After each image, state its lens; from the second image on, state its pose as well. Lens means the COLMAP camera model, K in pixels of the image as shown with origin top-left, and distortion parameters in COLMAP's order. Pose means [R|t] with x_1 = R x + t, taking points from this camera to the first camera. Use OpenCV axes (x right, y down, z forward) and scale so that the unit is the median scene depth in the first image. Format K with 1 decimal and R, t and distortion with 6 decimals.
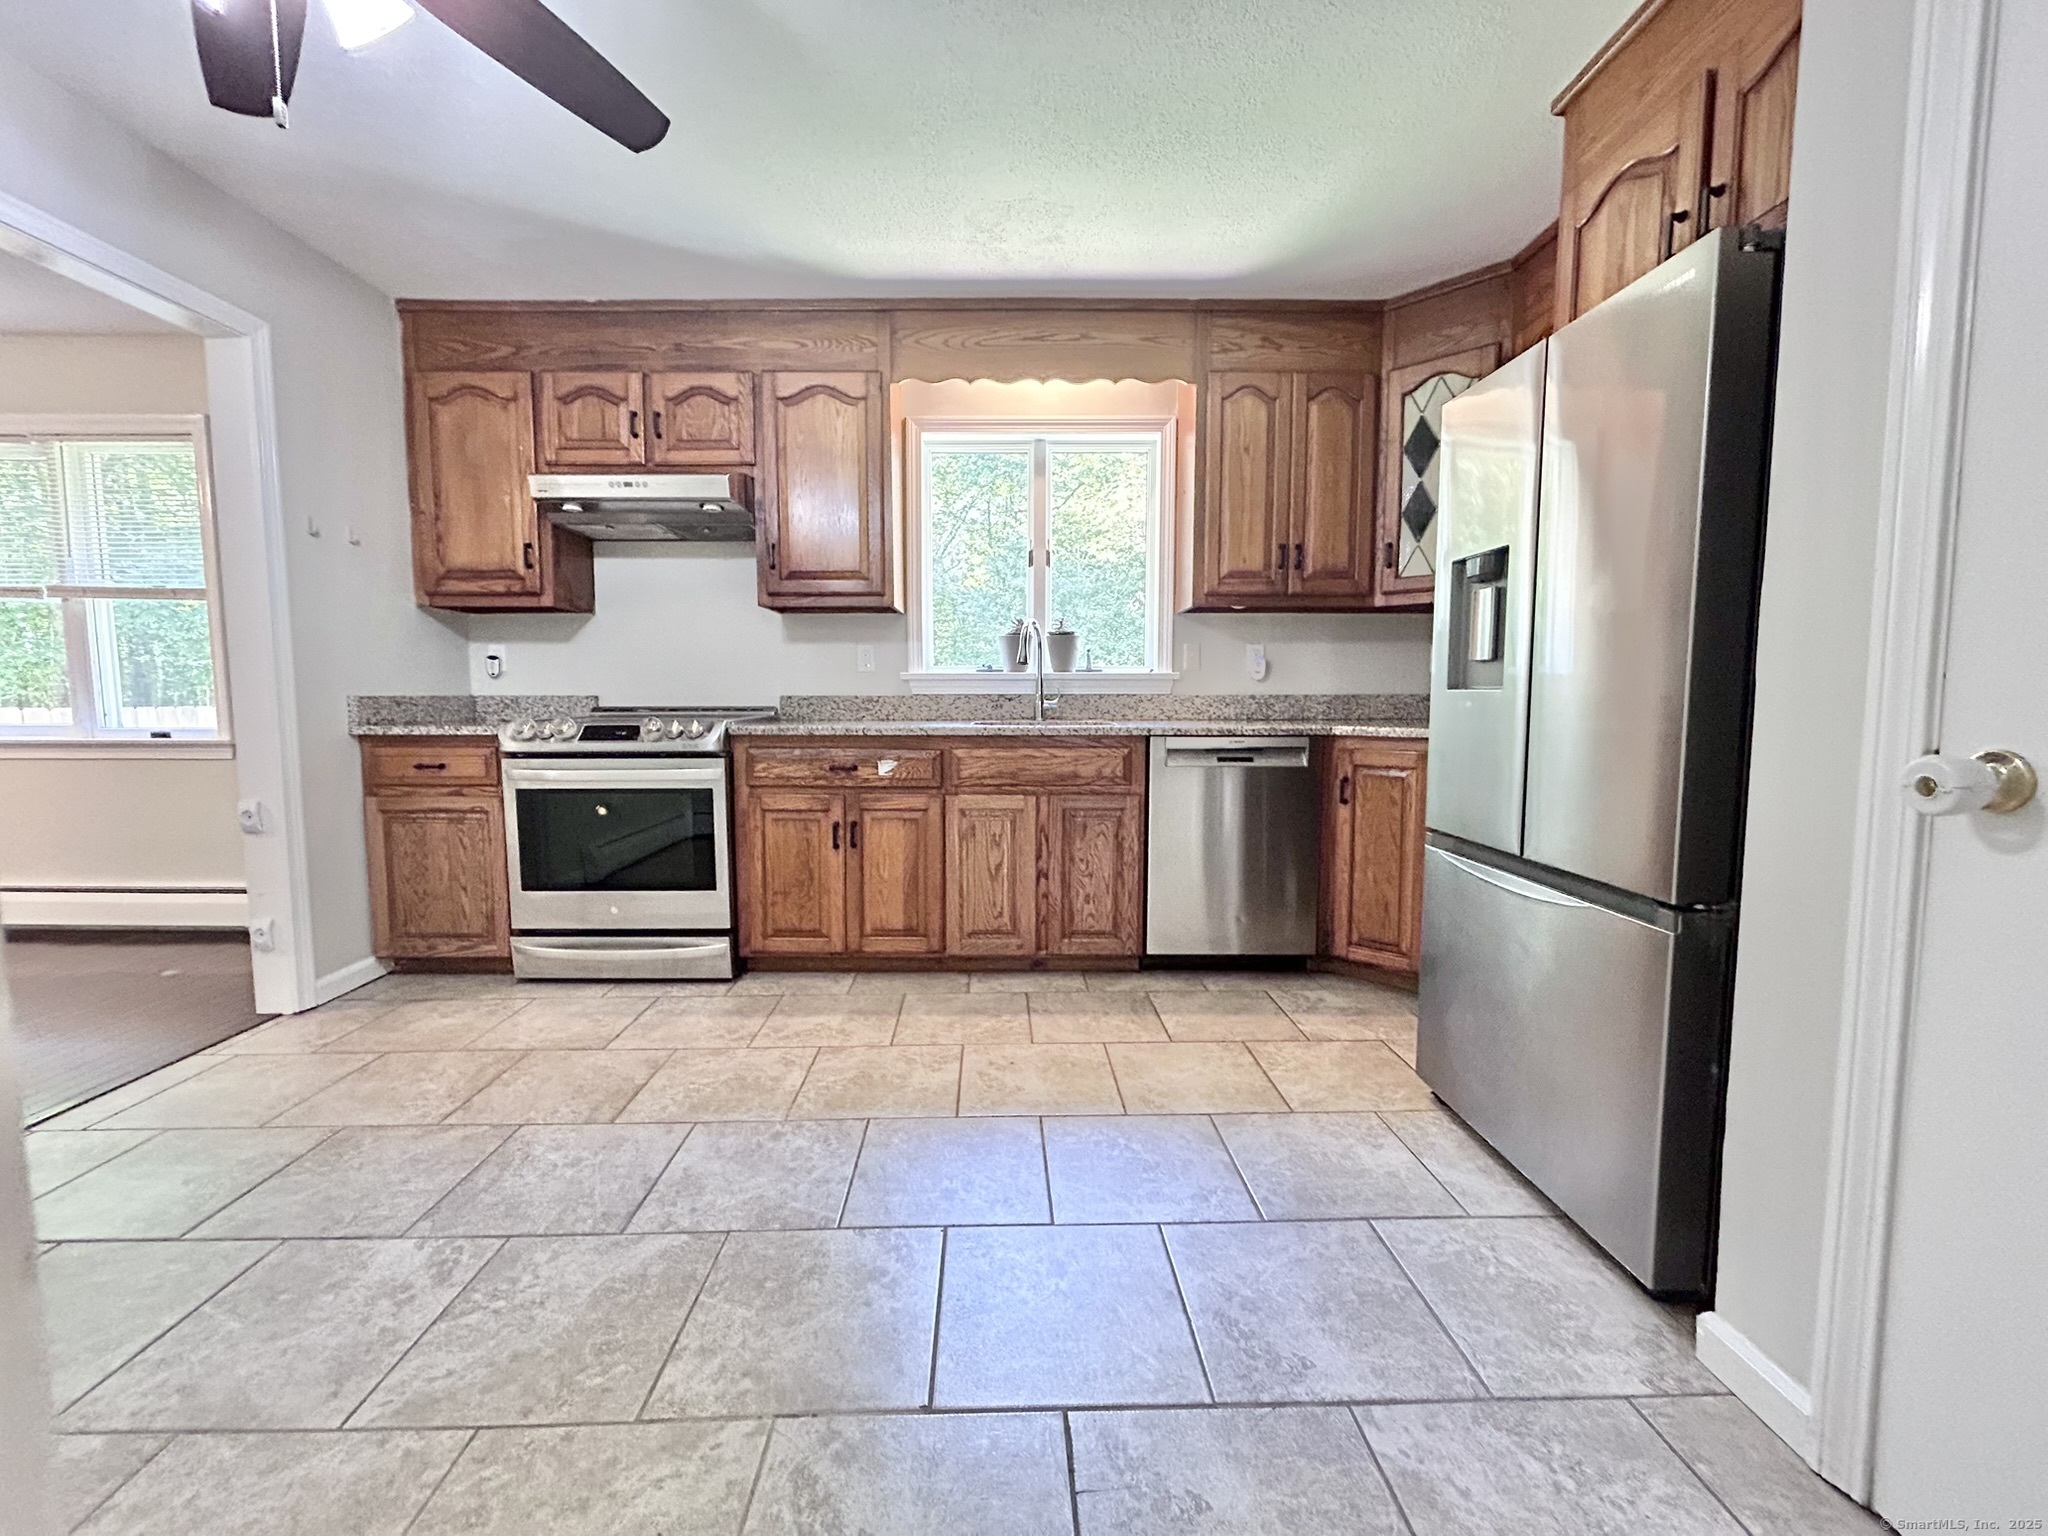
lens RADIAL K [[819.6, 0, 1019.2], [0, 819.6, 759.9], [0, 0, 1]] dist [0.000563, 0.000767]
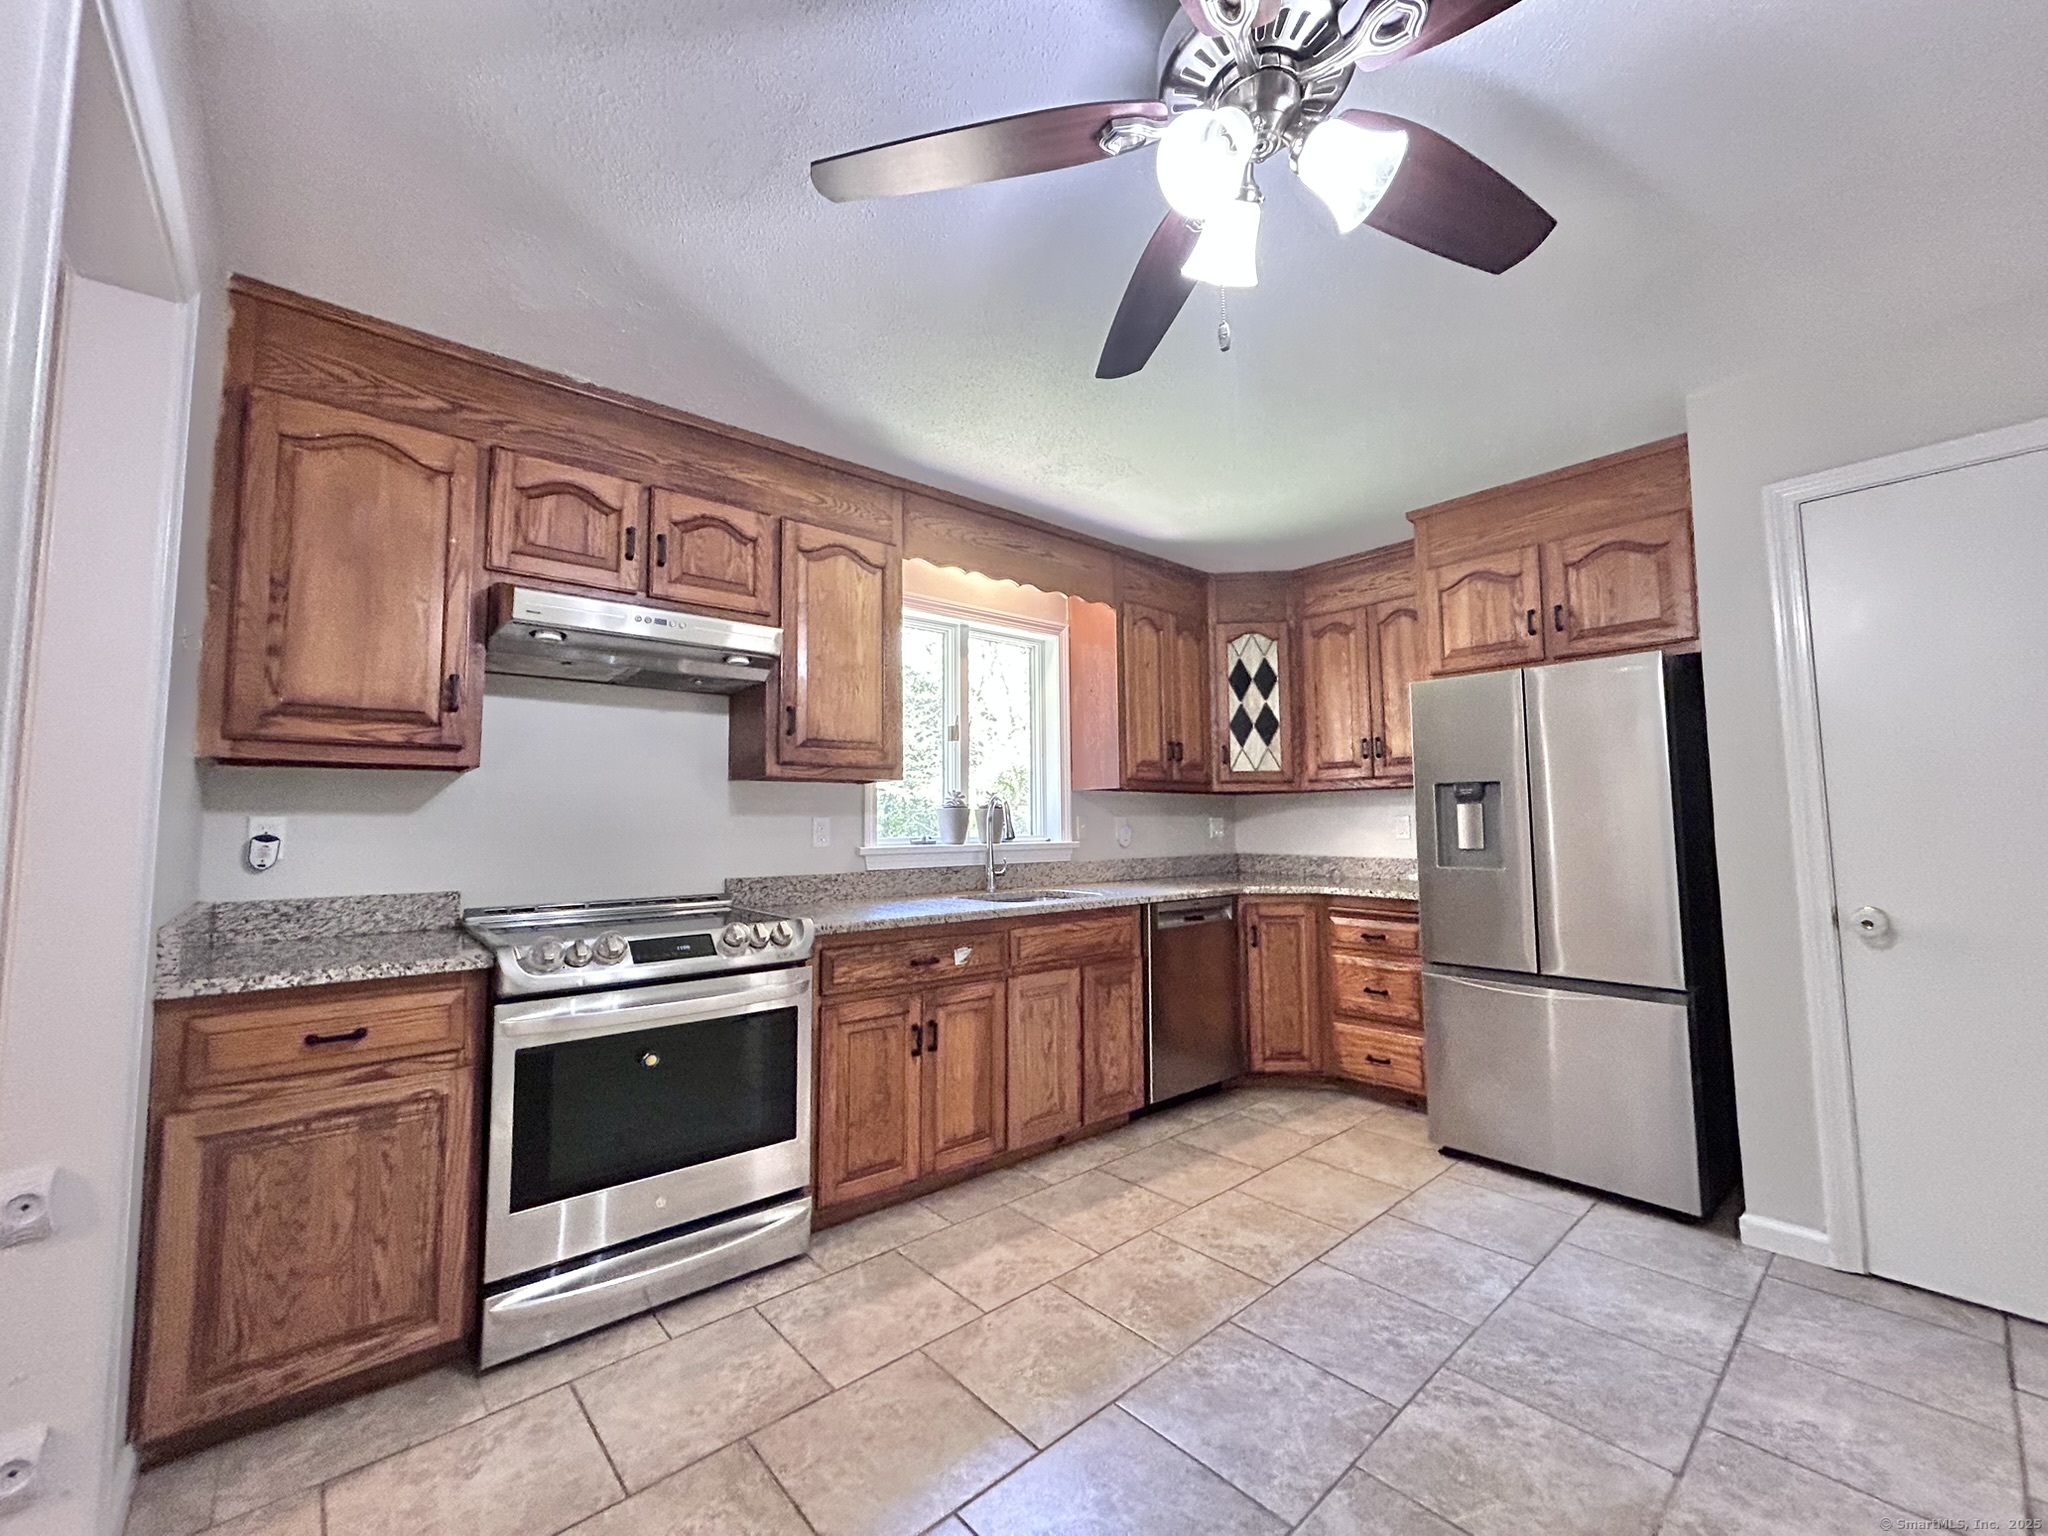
lens RADIAL K [[819.6, 0, 1015.8], [0, 819.6, 763.7], [0, 0, 1]] dist [0.000563, 0.000767]
pose [[0.771737, 0.042564, 0.634516, -0.710820], [0.058583, 0.988757, -0.137579, -0.075086], [-0.633238, 0.143347, 0.760567, 0.210288]]
